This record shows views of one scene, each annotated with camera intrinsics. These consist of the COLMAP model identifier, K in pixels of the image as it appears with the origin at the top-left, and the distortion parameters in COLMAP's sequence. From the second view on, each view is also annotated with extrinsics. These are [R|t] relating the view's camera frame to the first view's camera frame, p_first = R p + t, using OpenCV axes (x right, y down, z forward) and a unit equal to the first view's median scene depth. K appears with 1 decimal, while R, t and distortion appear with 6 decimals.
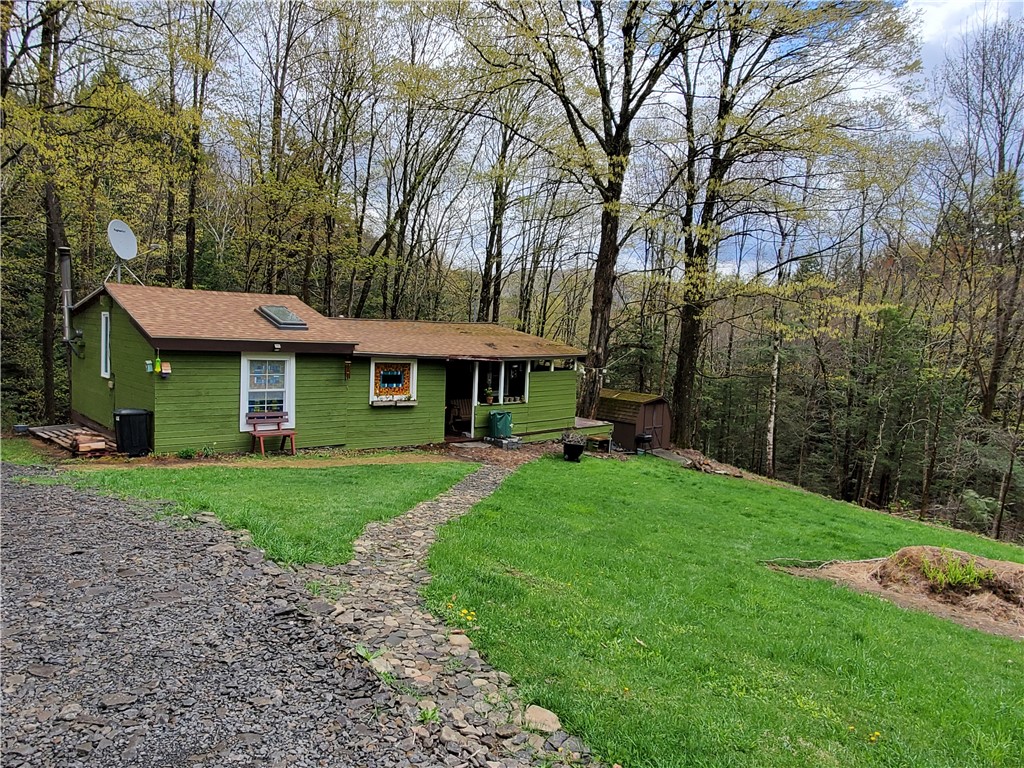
lens RADIAL K [[729.7, 0, 511.4], [0, 729.7, 383.7], [0, 0, 1]] dist [-0.014264, -0.000536]
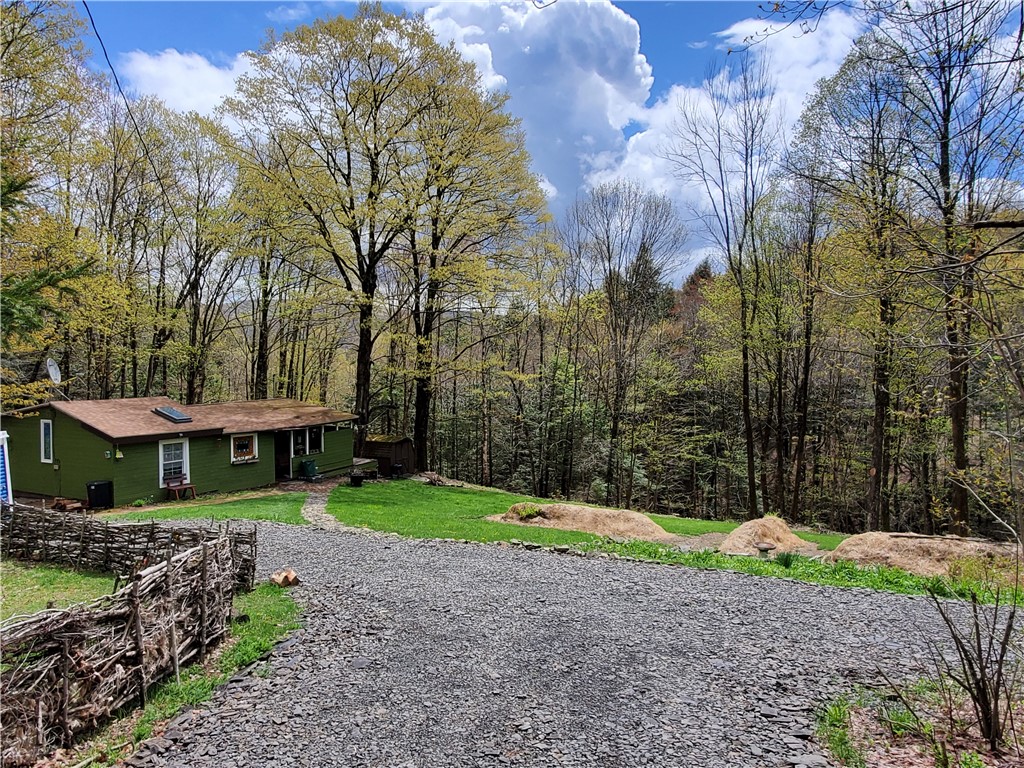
lens RADIAL K [[735.8, 0, 512.6], [0, 735.8, 383.0], [0, 0, 1]] dist [0.001000, 0.000919]
pose [[0.935378, -0.055433, 0.349279, -0.165926], [0.067569, 0.997458, -0.022648, -0.069223], [-0.347135, 0.044785, 0.936745, -0.732147]]
